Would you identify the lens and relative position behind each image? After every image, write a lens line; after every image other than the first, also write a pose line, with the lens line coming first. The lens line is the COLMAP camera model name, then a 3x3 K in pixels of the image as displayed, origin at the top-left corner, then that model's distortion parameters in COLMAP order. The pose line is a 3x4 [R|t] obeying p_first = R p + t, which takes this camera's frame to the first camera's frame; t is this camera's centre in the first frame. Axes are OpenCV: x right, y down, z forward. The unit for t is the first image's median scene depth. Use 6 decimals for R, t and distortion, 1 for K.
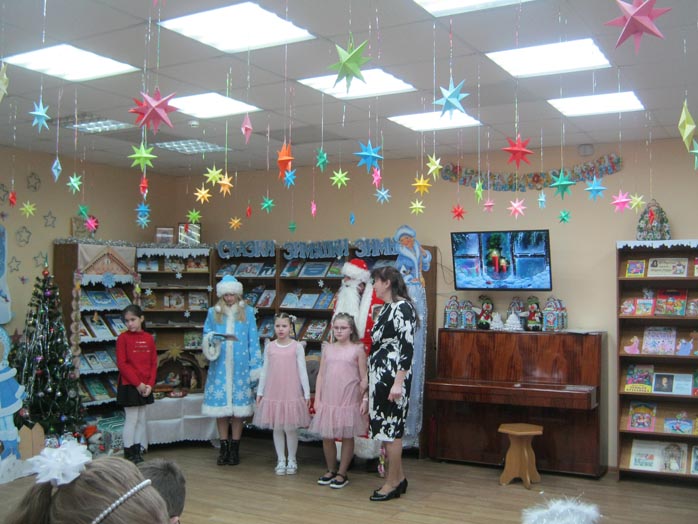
lens RADIAL K [[775.6, 0, 349.0], [0, 775.6, 262.0], [0, 0, 1]] dist [-0.107909, 0.079486]
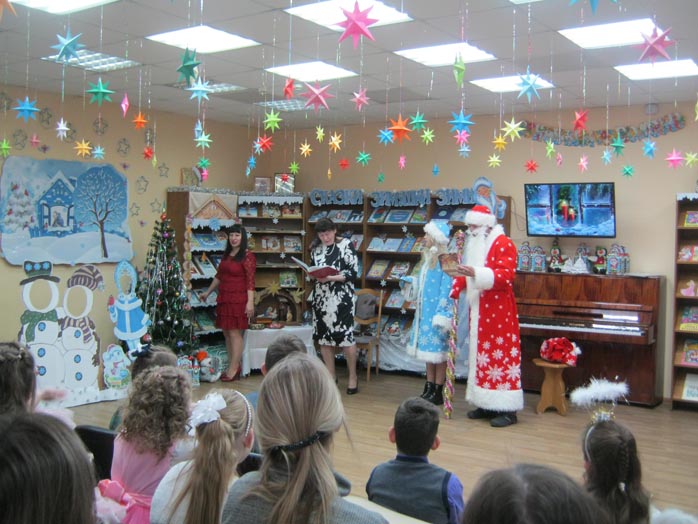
lens RADIAL K [[775.6, 0, 349.0], [0, 775.6, 262.0], [0, 0, 1]] dist [-0.107909, 0.079486]
pose [[0.995887, 0.014859, -0.089380, -0.017014], [-0.009005, 0.997809, 0.065550, 0.003084], [0.090158, -0.064476, 0.993838, -0.117536]]
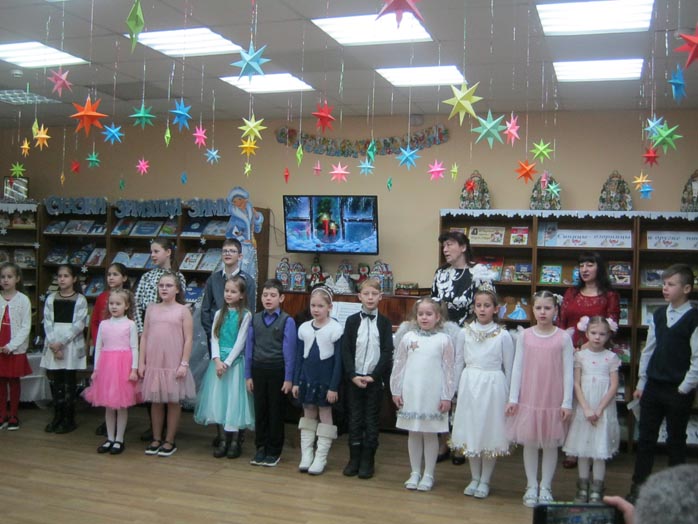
lens RADIAL K [[775.6, 0, 349.0], [0, 775.6, 262.0], [0, 0, 1]] dist [-0.107909, 0.079486]
pose [[0.980834, 0.019211, 0.193895, 0.020868], [-0.028402, 0.998595, 0.044730, 0.001236], [-0.192763, -0.049380, 0.980002, -0.013042]]
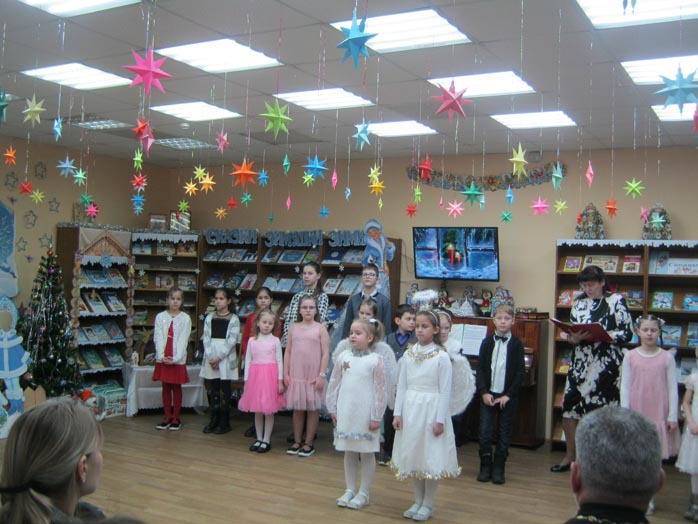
lens RADIAL K [[775.6, 0, 349.0], [0, 775.6, 262.0], [0, 0, 1]] dist [-0.107909, 0.079486]
pose [[0.999572, 0.028553, 0.006305, 0.032882], [-0.028642, 0.999483, 0.014600, -0.001206], [-0.005885, -0.014775, 0.999874, -0.117780]]
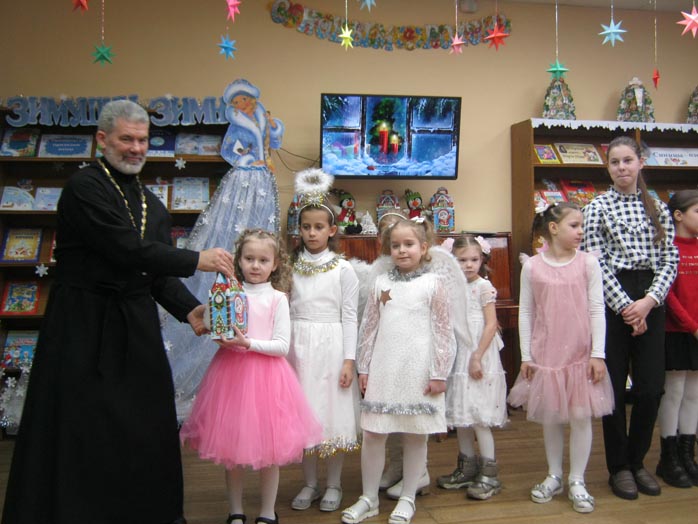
lens RADIAL K [[775.6, 0, 349.0], [0, 775.6, 262.0], [0, 0, 1]] dist [-0.107909, 0.079486]
pose [[0.755851, -0.034111, 0.653854, -0.294009], [-0.008327, 0.998060, 0.061694, 0.066861], [-0.654690, -0.052076, 0.754101, 0.447541]]
